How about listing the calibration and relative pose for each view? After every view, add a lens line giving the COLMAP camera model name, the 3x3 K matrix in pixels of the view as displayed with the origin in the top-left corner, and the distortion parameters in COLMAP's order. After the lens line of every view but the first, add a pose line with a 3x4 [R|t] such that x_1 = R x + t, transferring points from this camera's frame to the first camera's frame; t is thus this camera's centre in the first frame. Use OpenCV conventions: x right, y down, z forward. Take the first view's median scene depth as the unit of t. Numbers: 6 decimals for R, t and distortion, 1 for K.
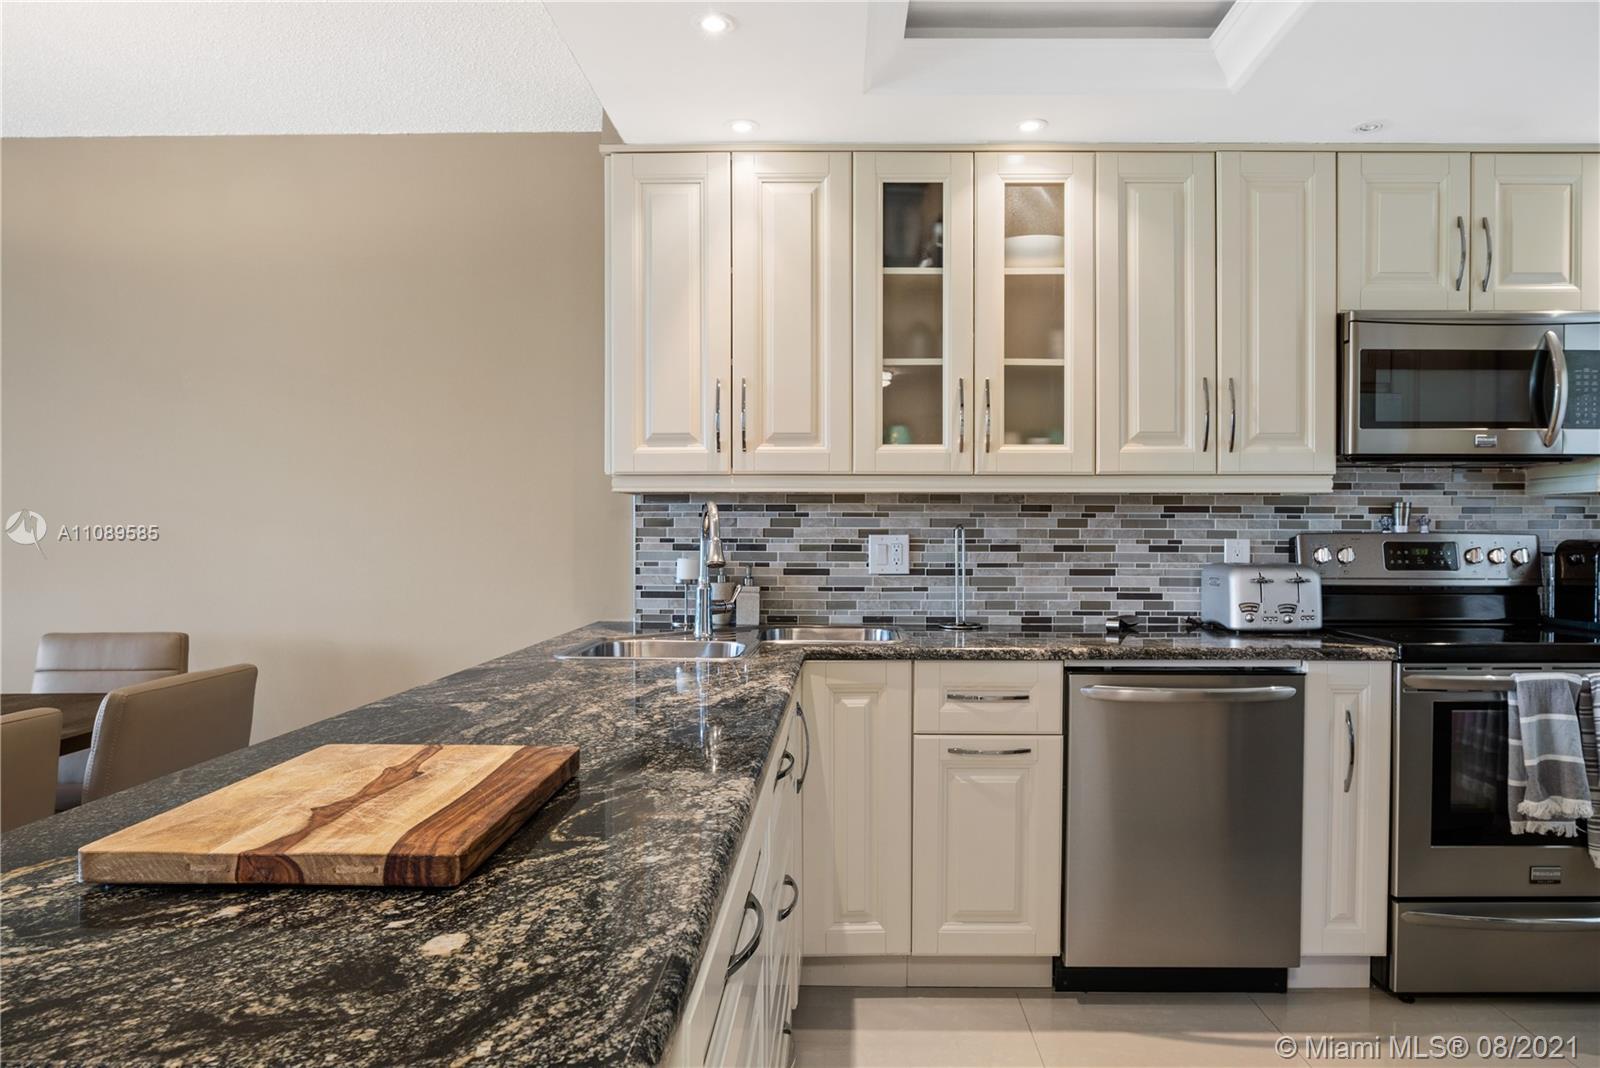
lens RADIAL K [[1019.7, 0, 858.9], [0, 1019.7, 532.3], [0, 0, 1]] dist [-0.005507, -0.000381]
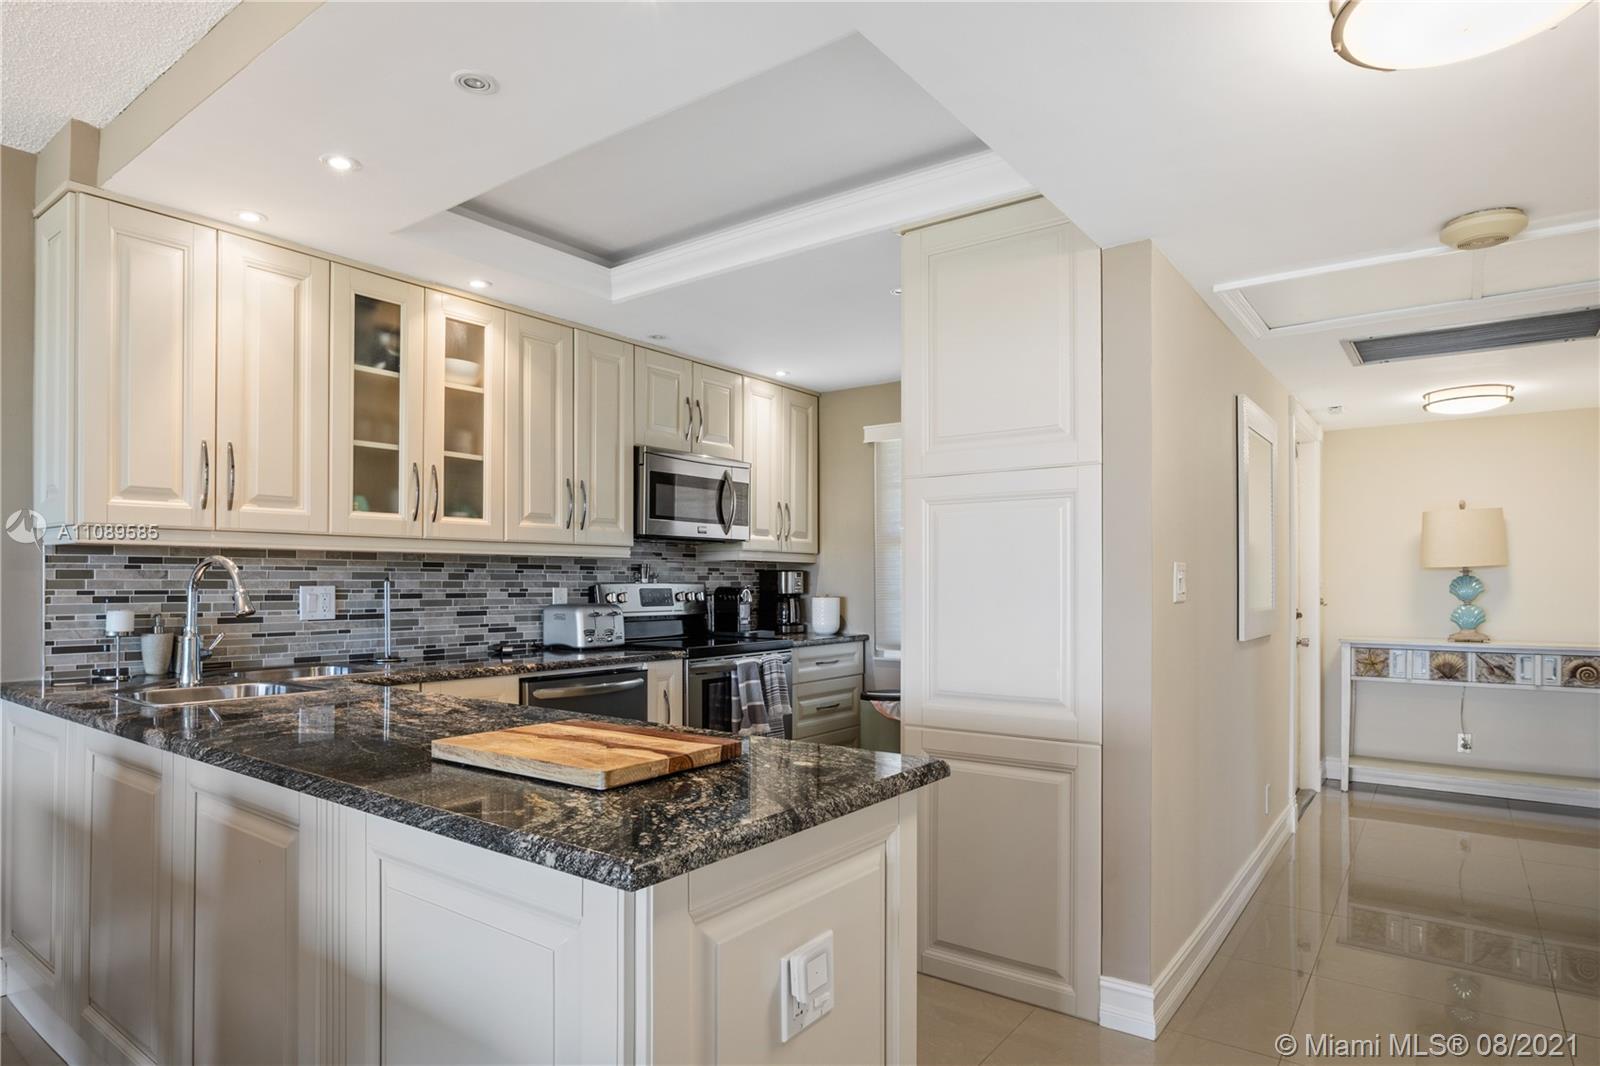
lens RADIAL K [[894.4, 0, 801.9], [0, 894.4, 574.9], [0, 0, 1]] dist [-0.041299, 0.024438]
pose [[0.603574, 0.004429, 0.797294, -0.444292], [0.002060, 0.999973, -0.007115, -0.001842], [-0.797304, 0.005937, 0.603549, -0.047385]]
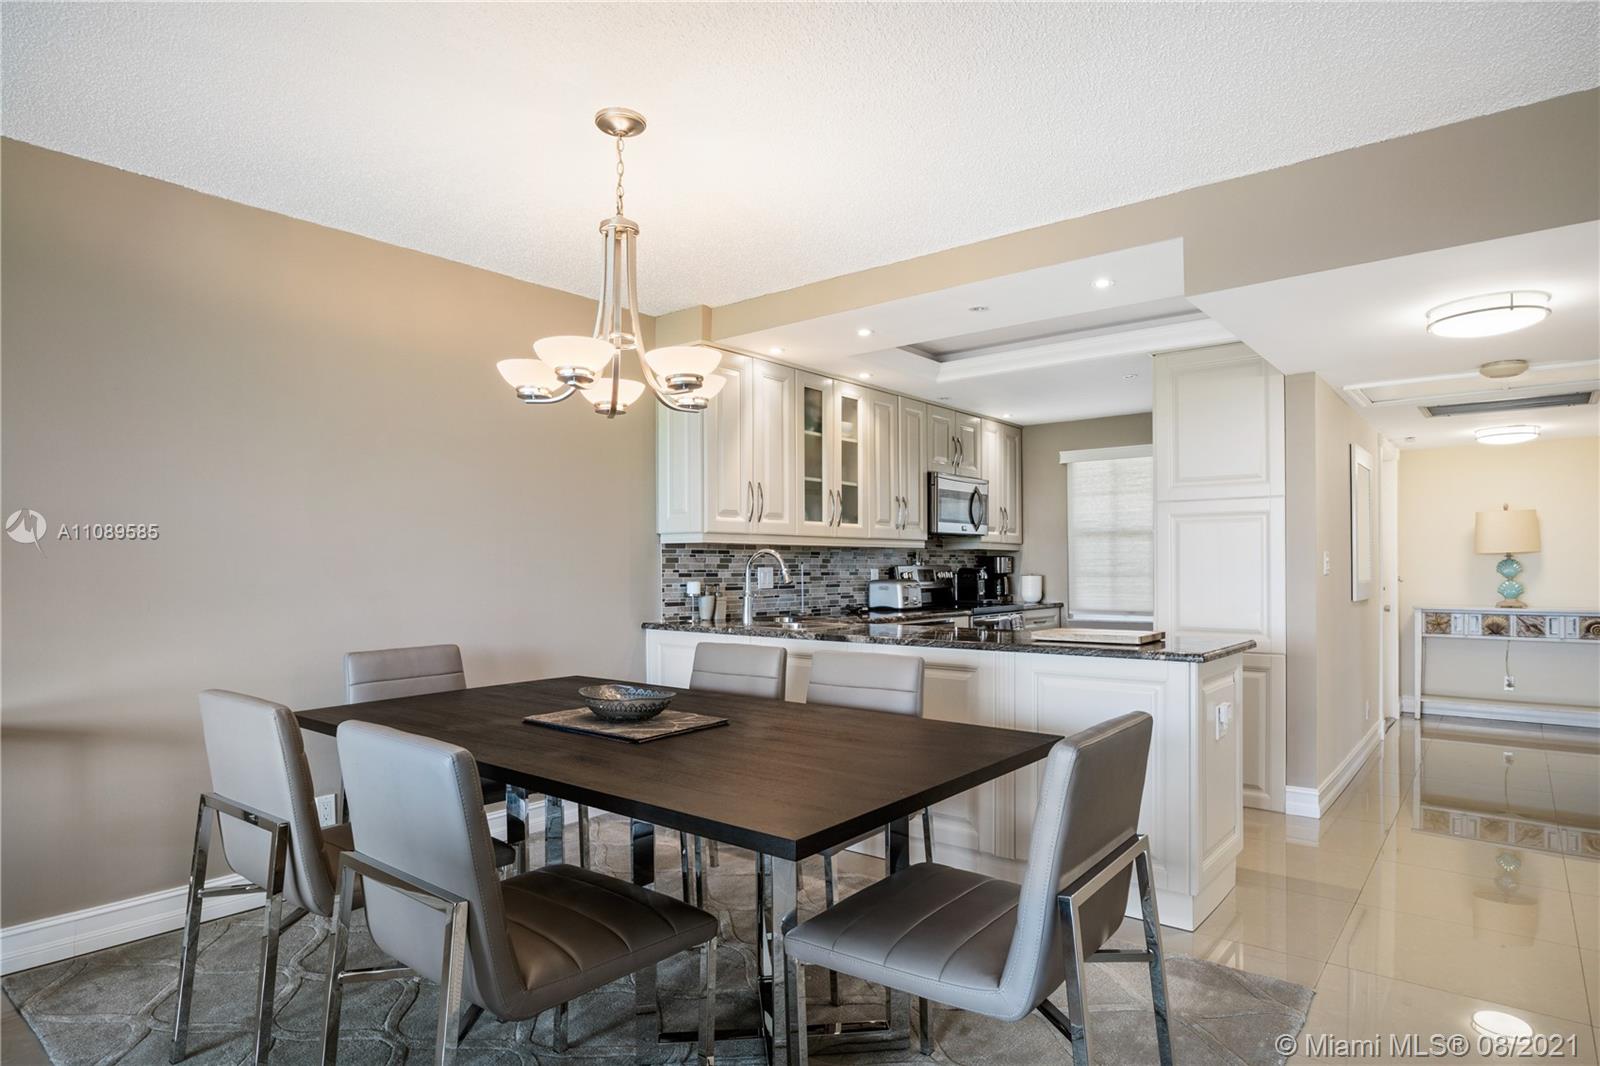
lens RADIAL K [[884.7, 0, 840.6], [0, 884.7, 561.1], [0, 0, 1]] dist [-0.001018, 0.000852]
pose [[0.616347, 0.001582, 0.787473, -1.150131], [0.004400, 0.999975, -0.005453, 0.000543], [-0.787462, 0.006825, 0.616325, -0.088644]]
